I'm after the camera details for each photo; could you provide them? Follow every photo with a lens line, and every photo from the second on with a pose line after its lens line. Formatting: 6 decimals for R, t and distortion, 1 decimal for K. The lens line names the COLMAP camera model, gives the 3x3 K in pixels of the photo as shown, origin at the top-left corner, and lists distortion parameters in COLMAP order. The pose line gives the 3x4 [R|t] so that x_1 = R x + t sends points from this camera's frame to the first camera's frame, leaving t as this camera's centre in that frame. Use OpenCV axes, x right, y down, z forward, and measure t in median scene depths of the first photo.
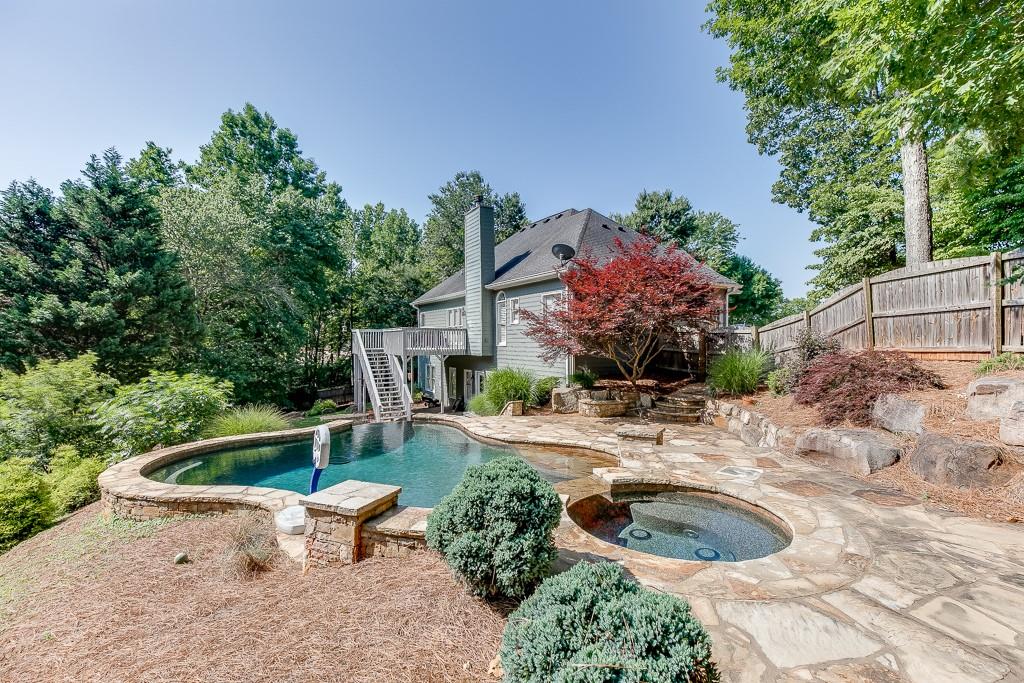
lens RADIAL K [[464.0, 0, 513.8], [0, 464.0, 345.1], [0, 0, 1]] dist [-0.009132, 0.004304]
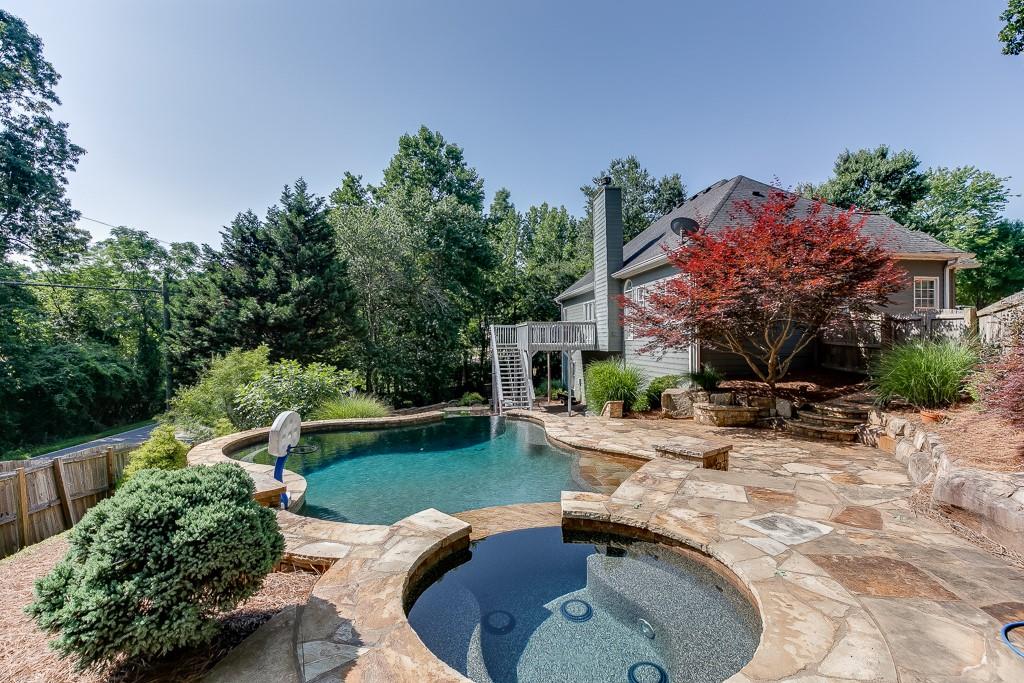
lens RADIAL K [[464.0, 0, 512.9], [0, 464.0, 341.9], [0, 0, 1]] dist [-0.009132, 0.004304]
pose [[0.925475, 0.000835, -0.378808, 0.114012], [-0.002618, 0.999988, -0.004191, 0.010070], [0.378800, 0.004870, 0.925466, 0.088003]]
